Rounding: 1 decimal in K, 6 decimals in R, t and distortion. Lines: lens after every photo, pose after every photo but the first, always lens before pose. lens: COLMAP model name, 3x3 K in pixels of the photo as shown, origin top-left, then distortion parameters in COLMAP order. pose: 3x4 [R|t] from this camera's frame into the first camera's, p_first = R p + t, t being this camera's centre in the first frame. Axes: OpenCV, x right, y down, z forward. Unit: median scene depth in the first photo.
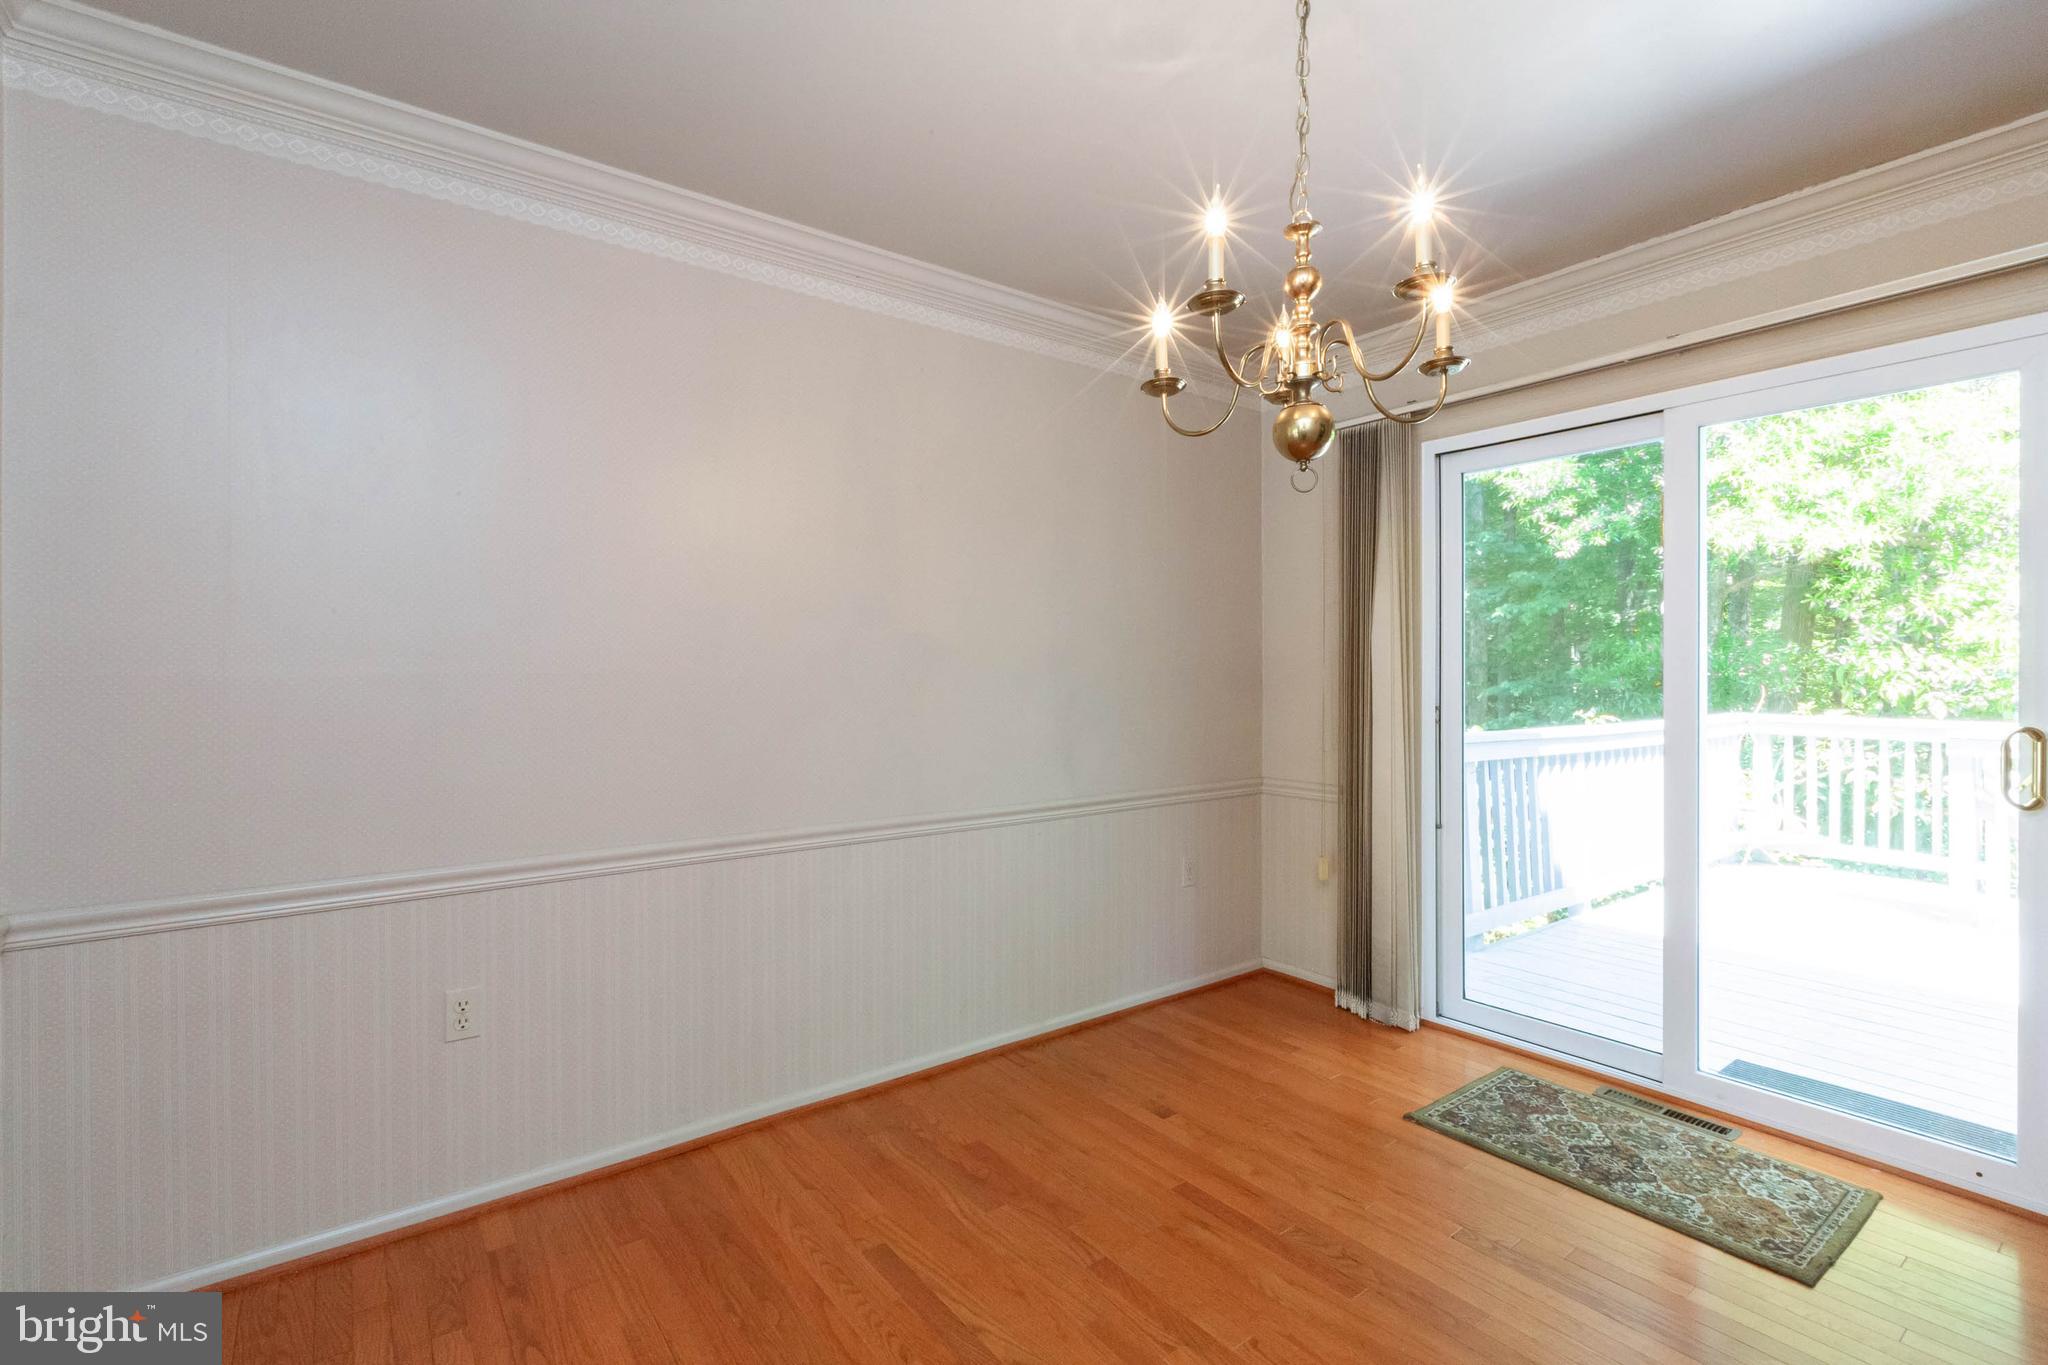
lens RADIAL K [[930.5, 0, 1011.3], [0, 930.5, 677.0], [0, 0, 1]] dist [-0.000372, -0.000163]
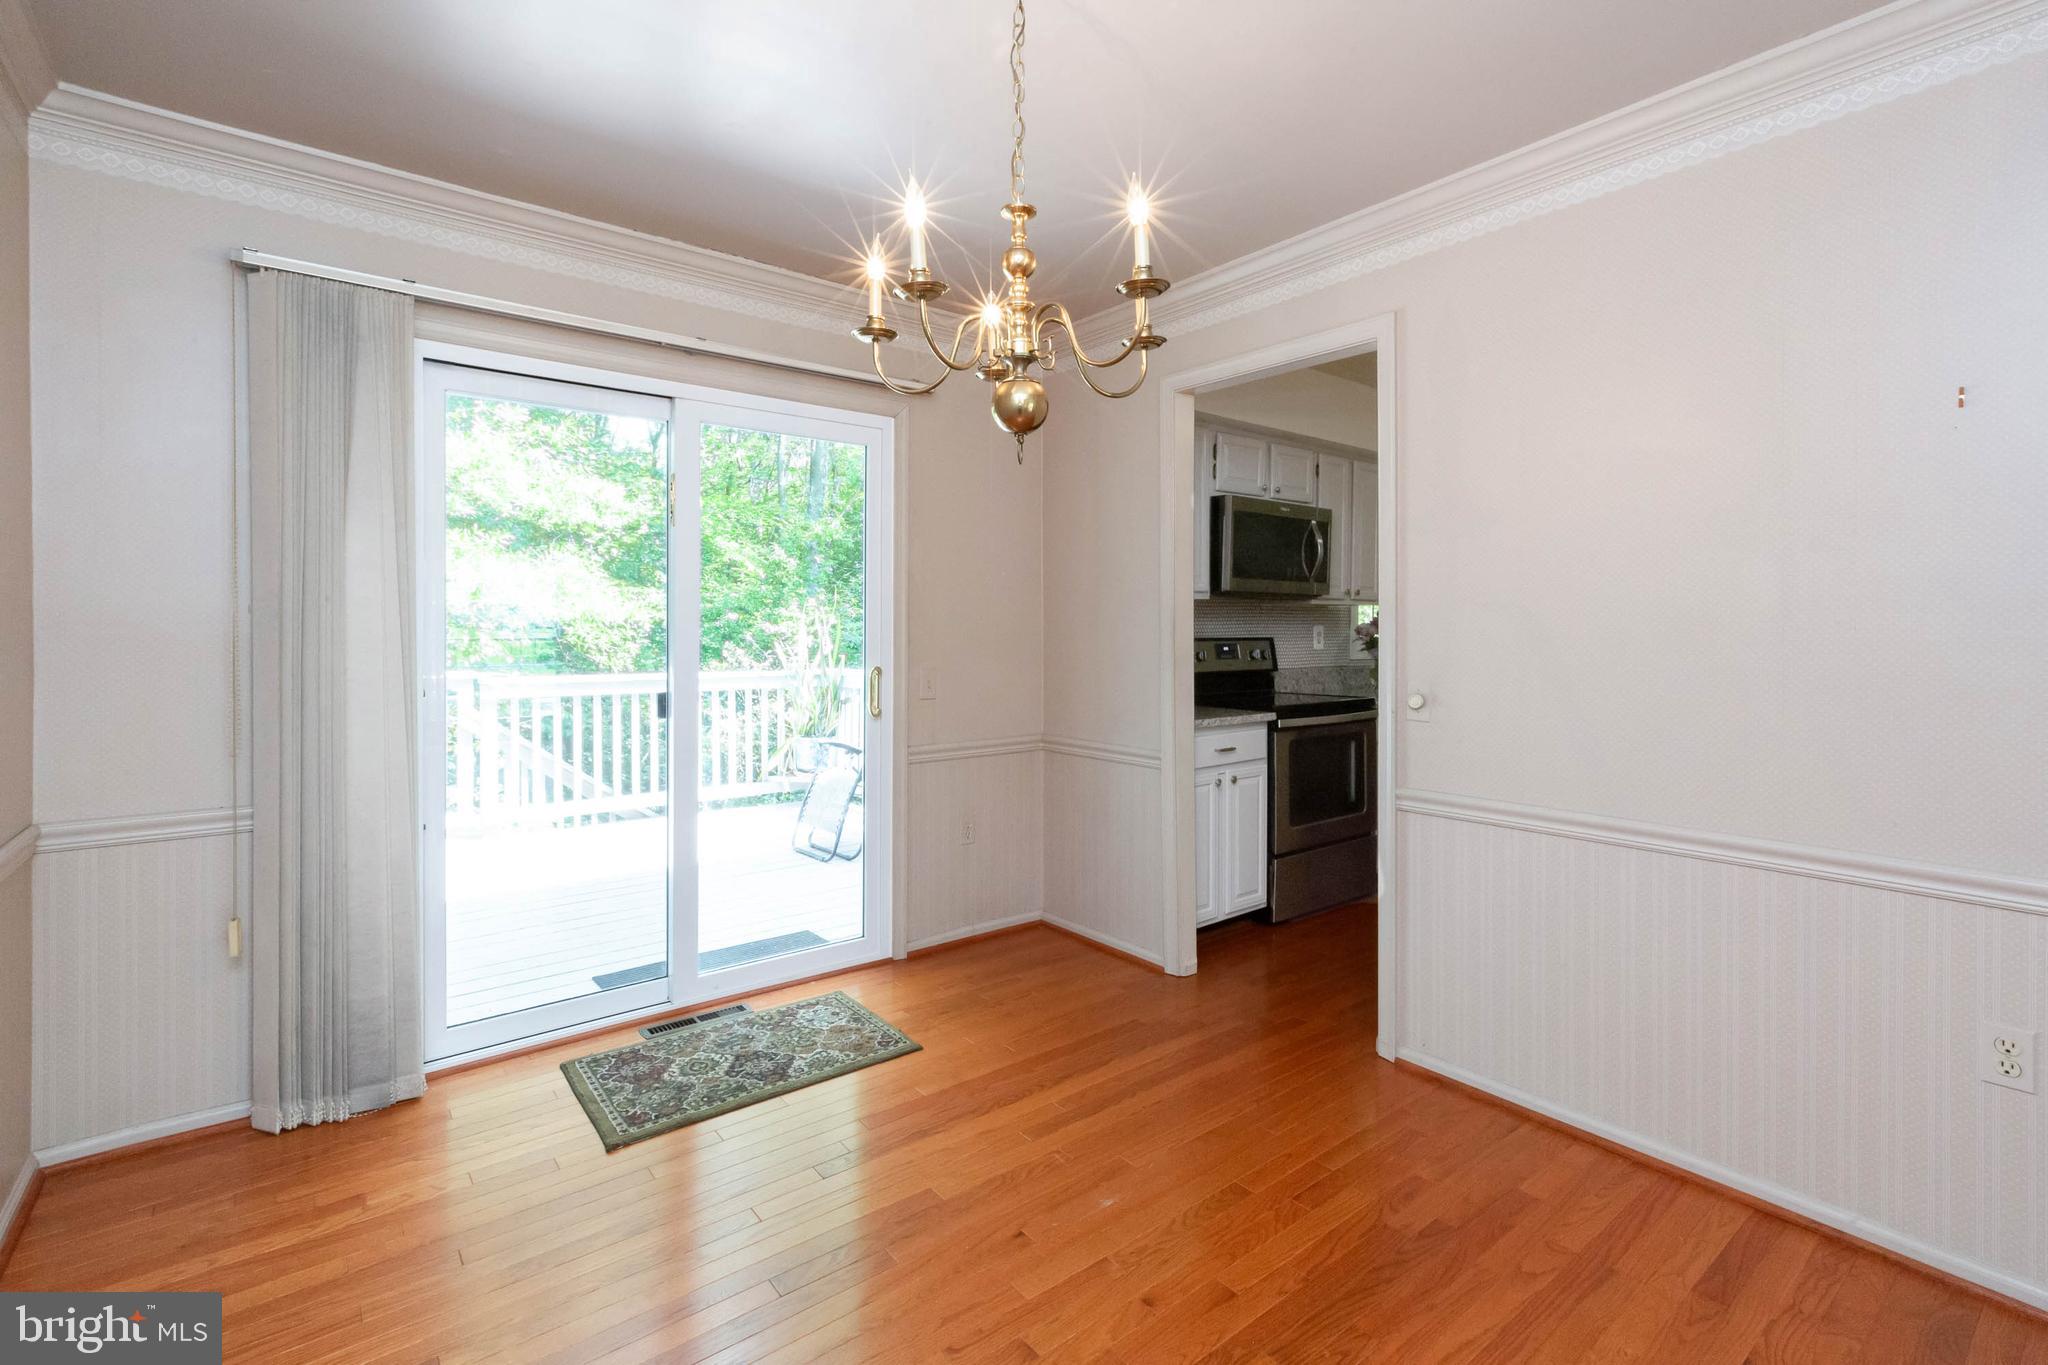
lens RADIAL K [[930.5, 0, 1043.0], [0, 930.5, 641.8], [0, 0, 1]] dist [-0.000372, -0.000163]
pose [[-0.048762, -0.012762, 0.998729, -0.467176], [0.003461, 0.999910, 0.012946, -0.008603], [-0.998804, 0.004088, -0.048714, 0.658099]]
